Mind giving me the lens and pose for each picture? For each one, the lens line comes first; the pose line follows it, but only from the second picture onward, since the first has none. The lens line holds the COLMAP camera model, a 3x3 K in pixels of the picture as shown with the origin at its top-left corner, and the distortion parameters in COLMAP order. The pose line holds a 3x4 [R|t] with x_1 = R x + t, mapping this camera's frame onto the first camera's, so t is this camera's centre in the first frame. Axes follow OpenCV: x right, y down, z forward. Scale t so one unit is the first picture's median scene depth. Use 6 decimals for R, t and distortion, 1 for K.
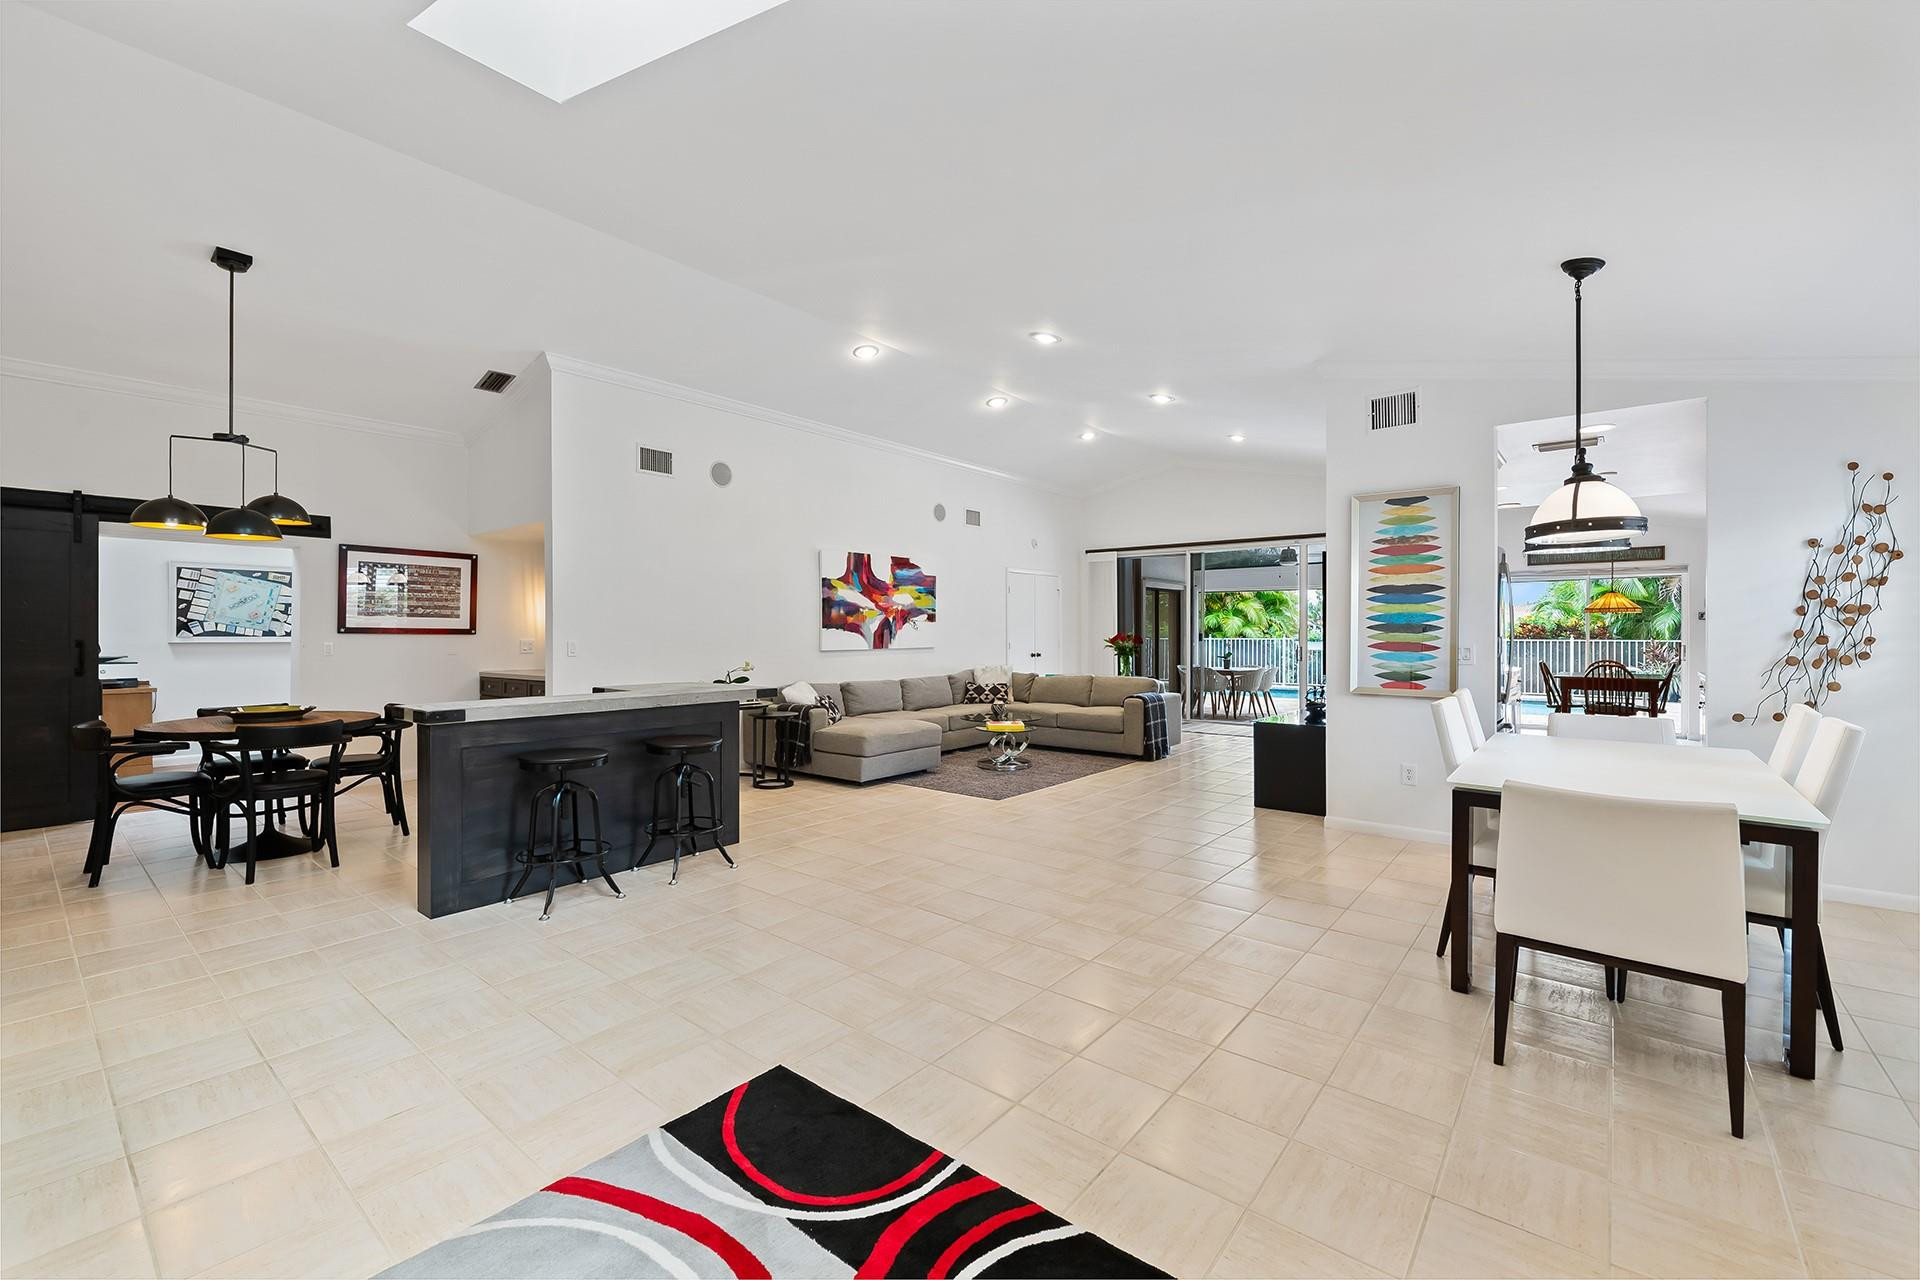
lens RADIAL K [[795.8, 0, 964.7], [0, 795.8, 641.7], [0, 0, 1]] dist [0.010877, -0.001468]
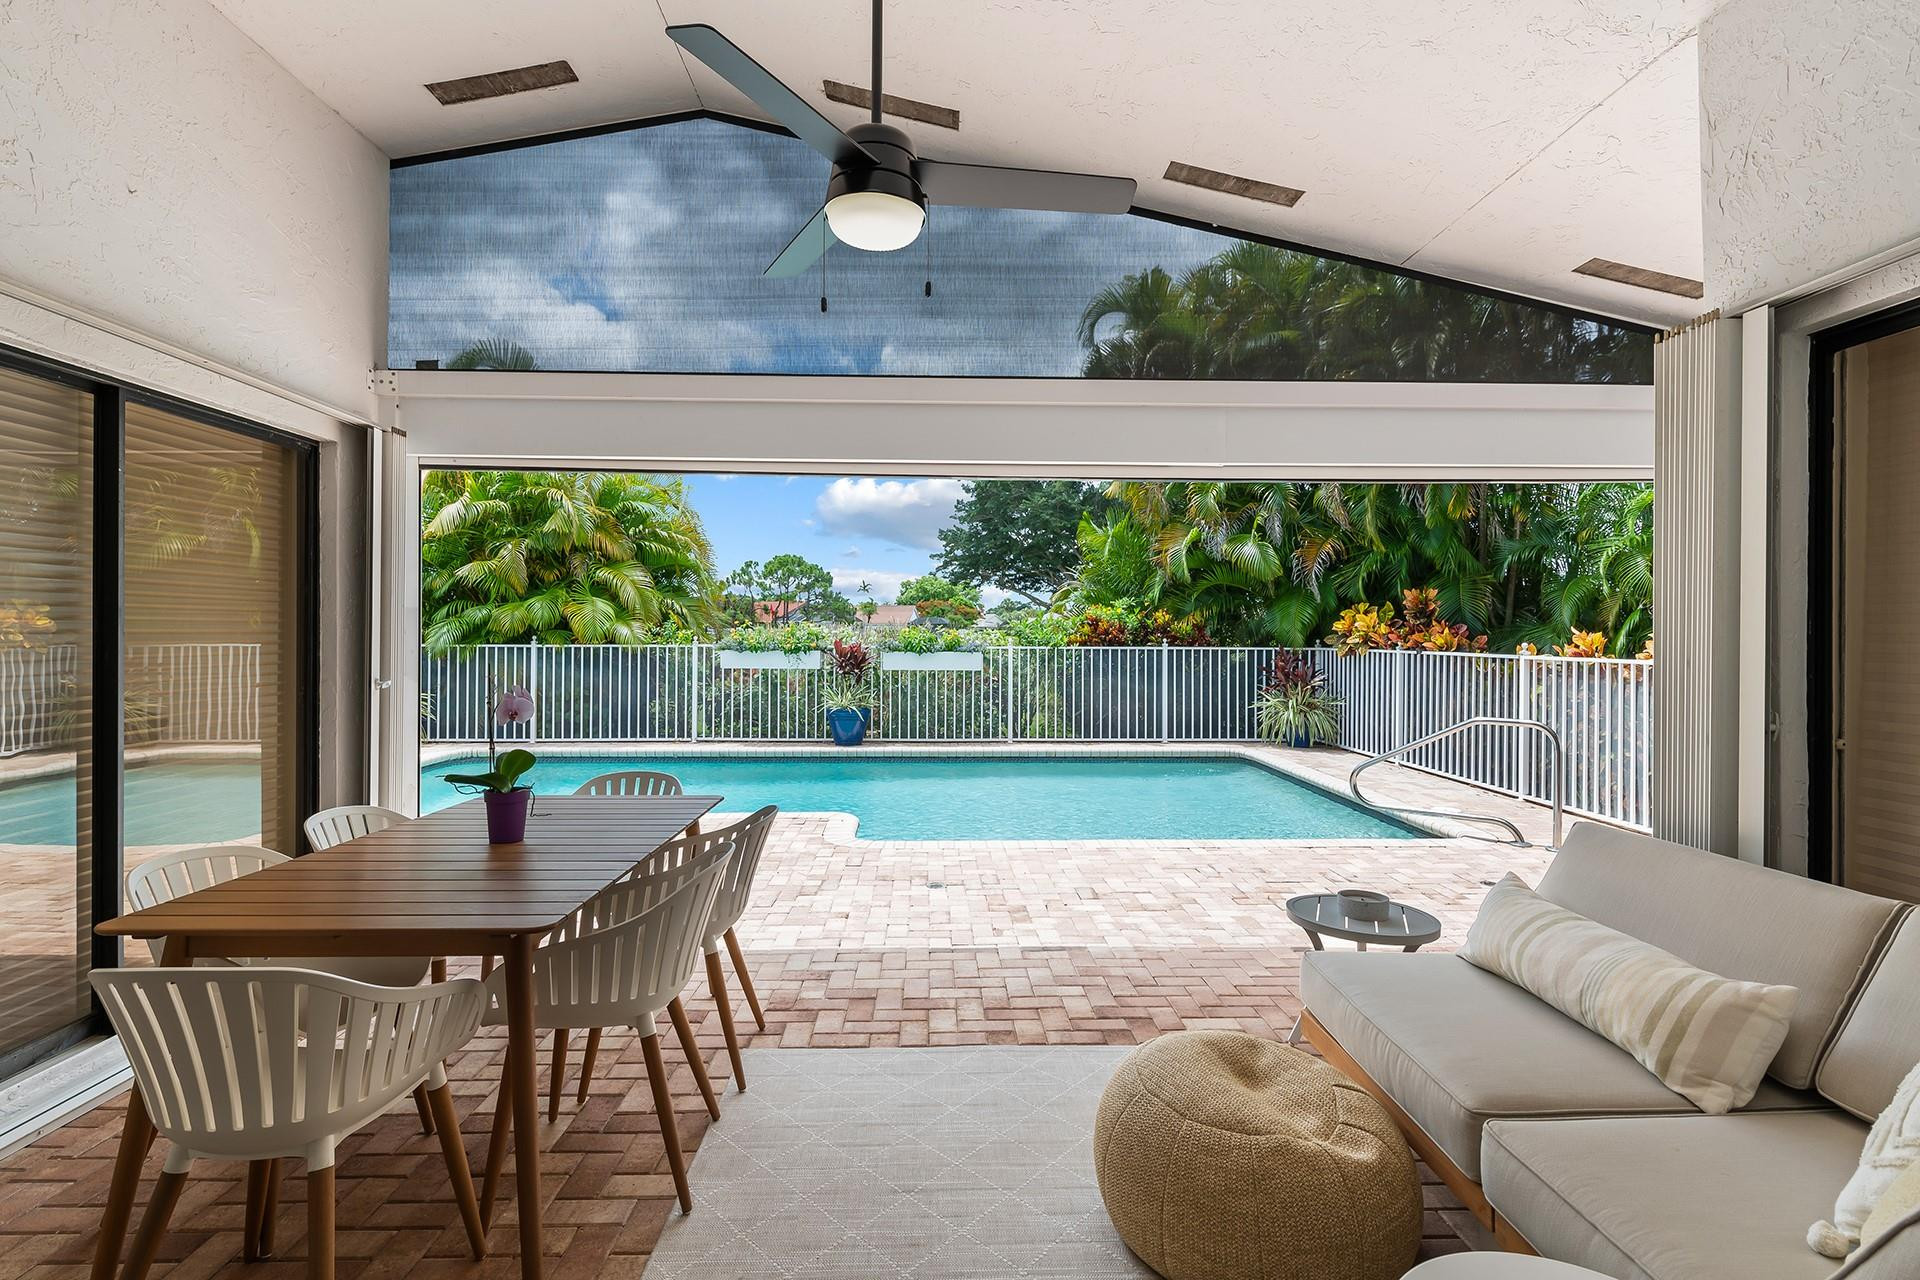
lens RADIAL K [[891.3, 0, 950.9], [0, 891.3, 635.0], [0, 0, 1]] dist [0.001943, -0.000591]
pose [[0.758721, 0.000951, 0.651415, 0.438642], [0.004516, 0.999967, -0.006720, -0.015554], [-0.651400, 0.008040, 0.758692, 1.252058]]
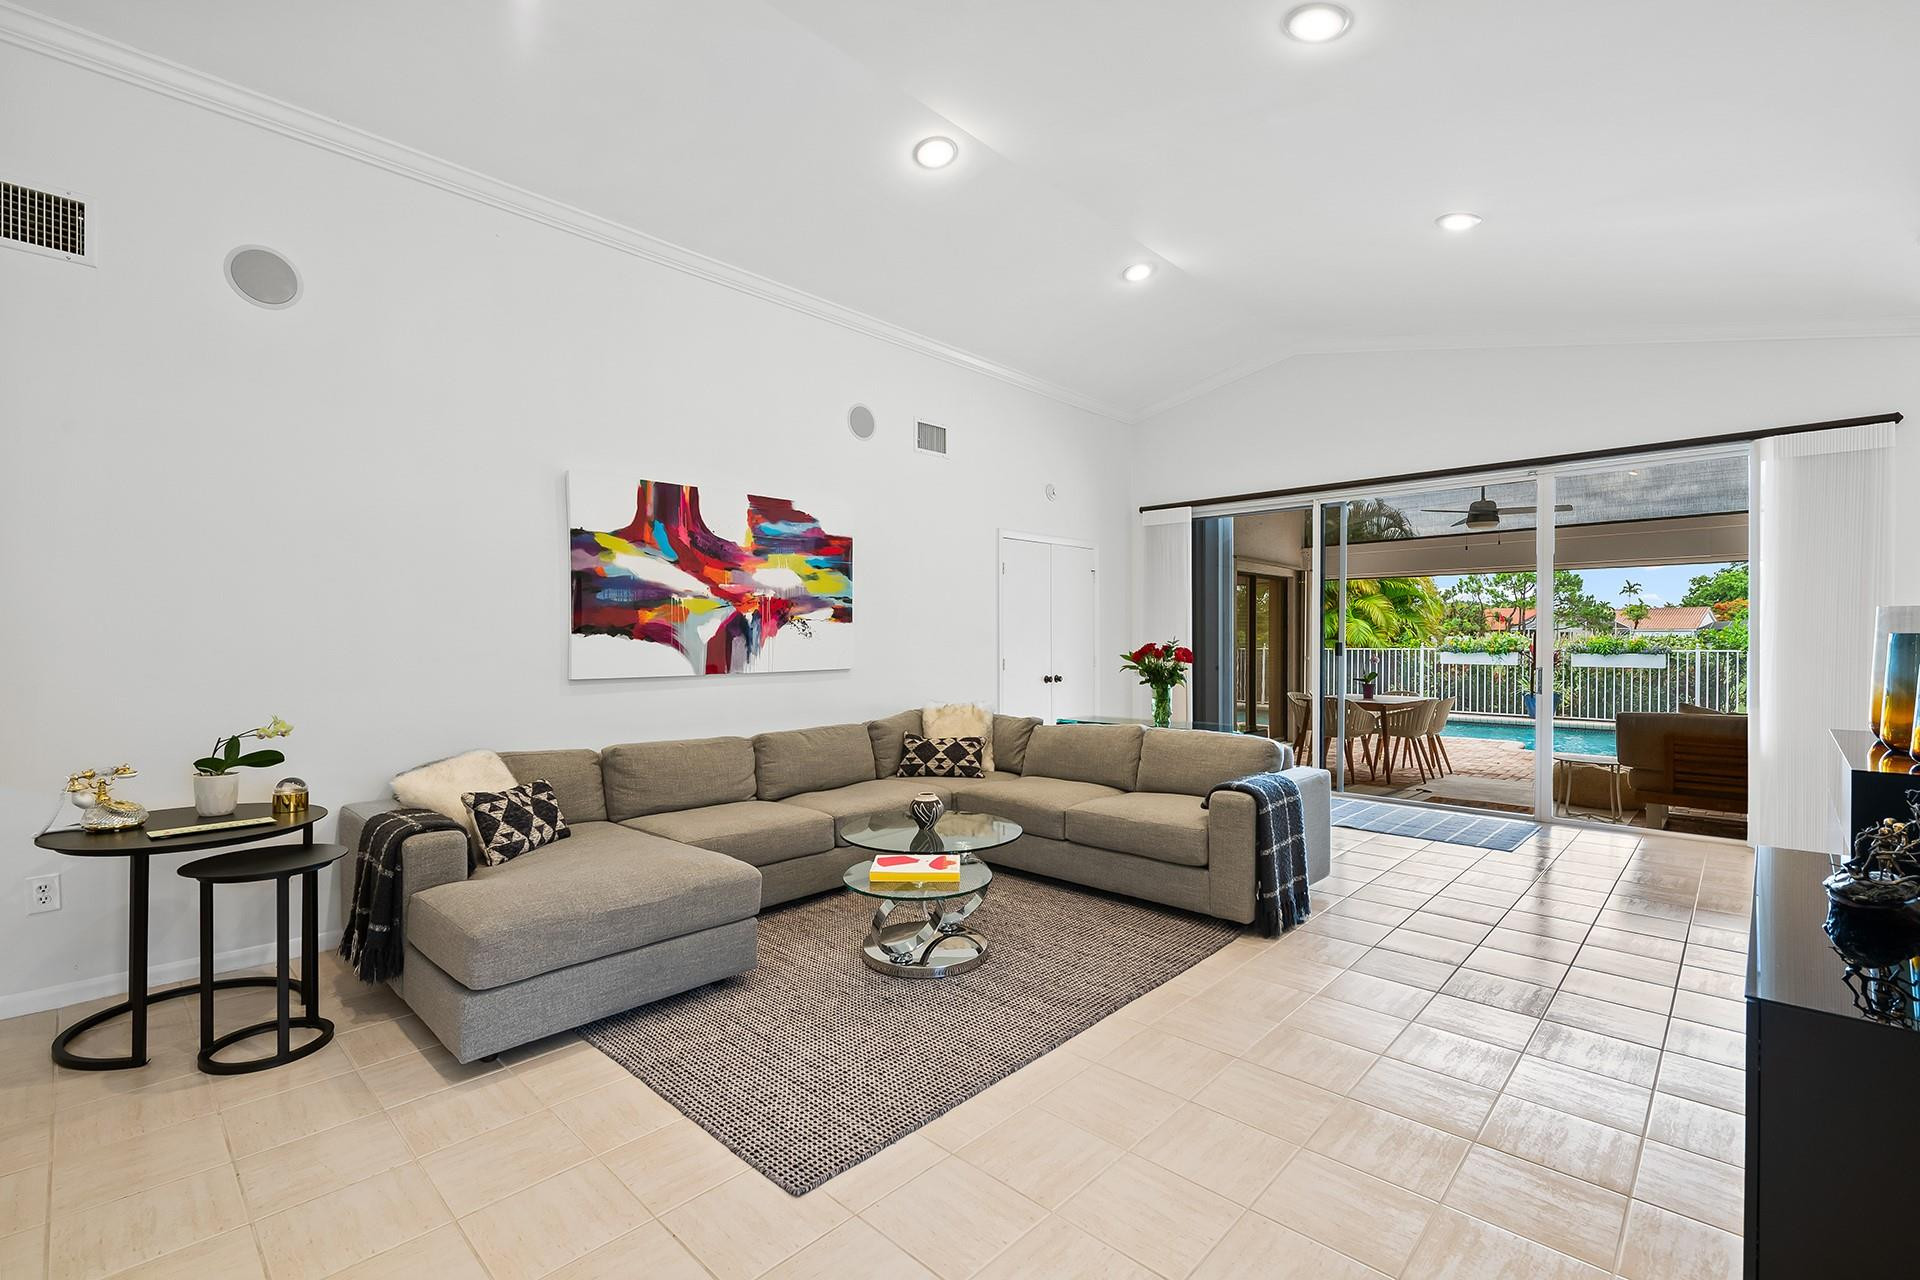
lens RADIAL K [[821.9, 0, 953.1], [0, 821.9, 657.4], [0, 0, 1]] dist [0.002119, 0.000473]
pose [[0.996530, 0.000067, -0.083234, 0.091631], [0.000615, 0.999966, 0.008170, -0.006332], [0.083231, -0.008192, 0.996497, 0.523215]]
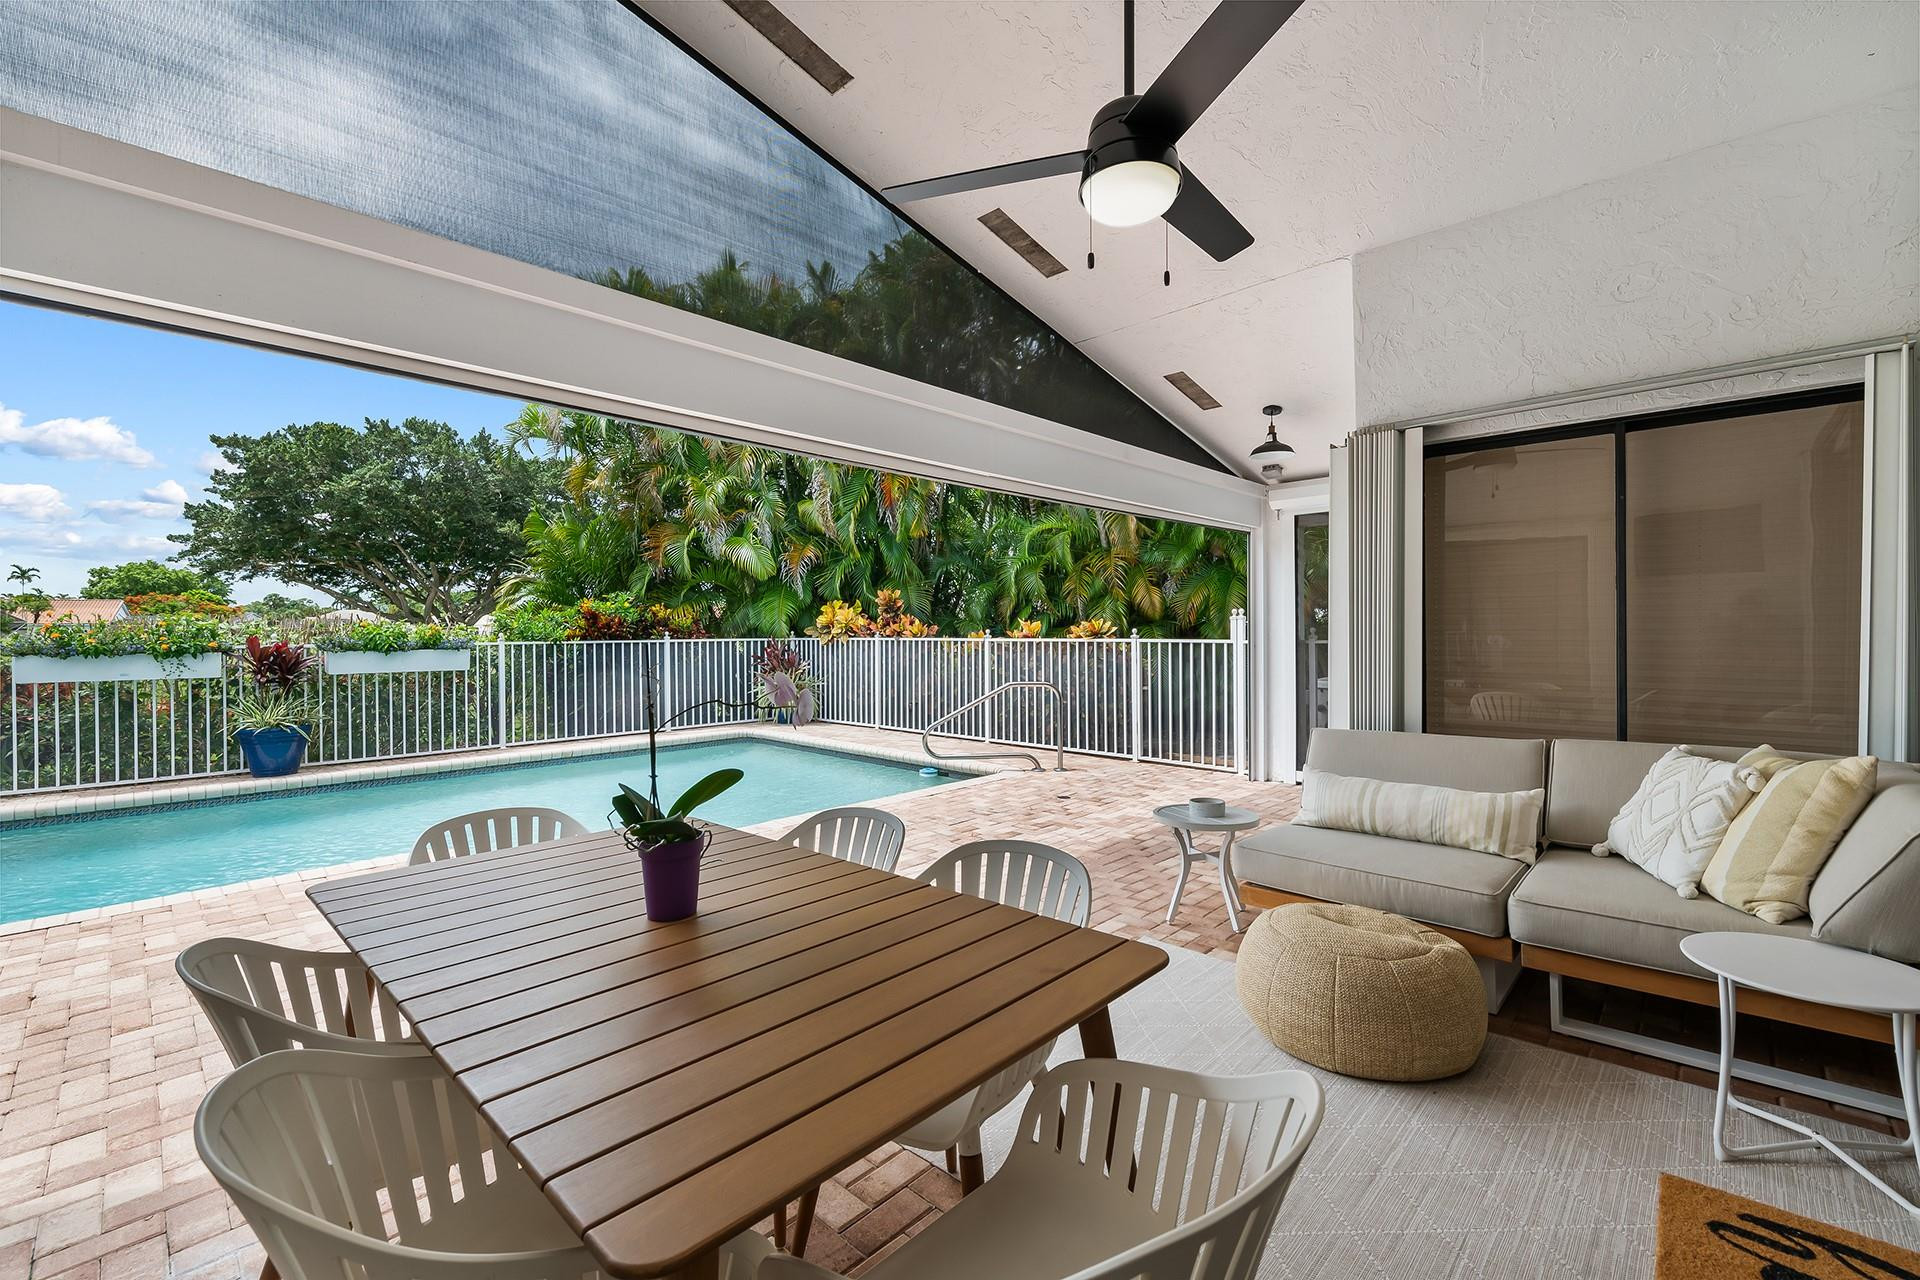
lens RADIAL K [[795.8, 0, 958.2], [0, 795.8, 631.5], [0, 0, 1]] dist [0.010877, -0.001468]
pose [[0.084646, -0.002735, 0.996407, 0.348781], [0.020025, 0.999799, 0.001043, -0.010004], [-0.996210, 0.019865, 0.084684, 1.501382]]
